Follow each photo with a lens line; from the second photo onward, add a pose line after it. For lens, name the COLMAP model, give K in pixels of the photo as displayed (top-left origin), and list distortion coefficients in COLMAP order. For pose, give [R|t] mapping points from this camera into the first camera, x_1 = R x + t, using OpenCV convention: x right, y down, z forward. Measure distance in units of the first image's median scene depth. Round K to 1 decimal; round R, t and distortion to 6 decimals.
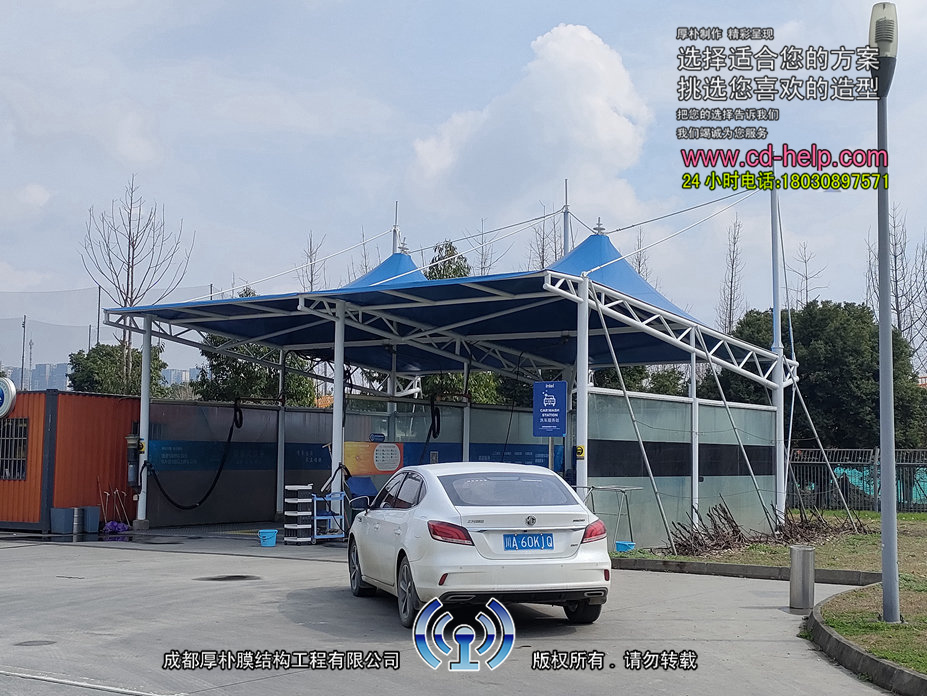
lens RADIAL K [[1338.3, 0, 463.5], [0, 1338.3, 348.0], [0, 0, 1]] dist [0.022856, 0.055444]
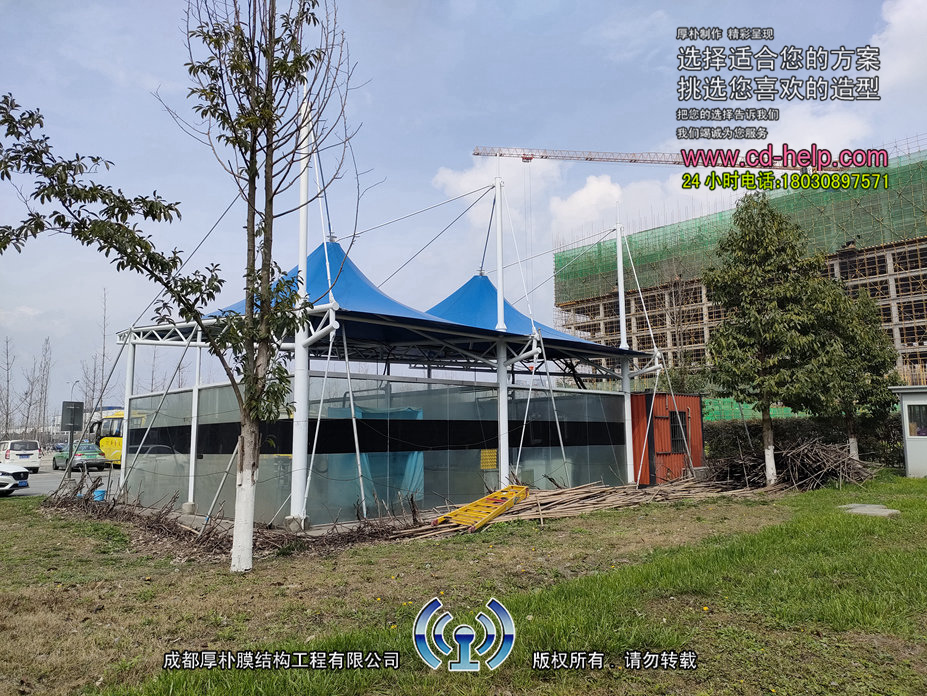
lens RADIAL K [[679.9, 0, 463.5], [0, 679.9, 348.0], [0, 0, 1]] dist [0.037779, -0.006349]
pose [[-0.182774, -0.137997, -0.973422, 0.649641], [0.095671, 0.982905, -0.157305, 0.110457], [0.978489, -0.121880, -0.166447, 1.216465]]
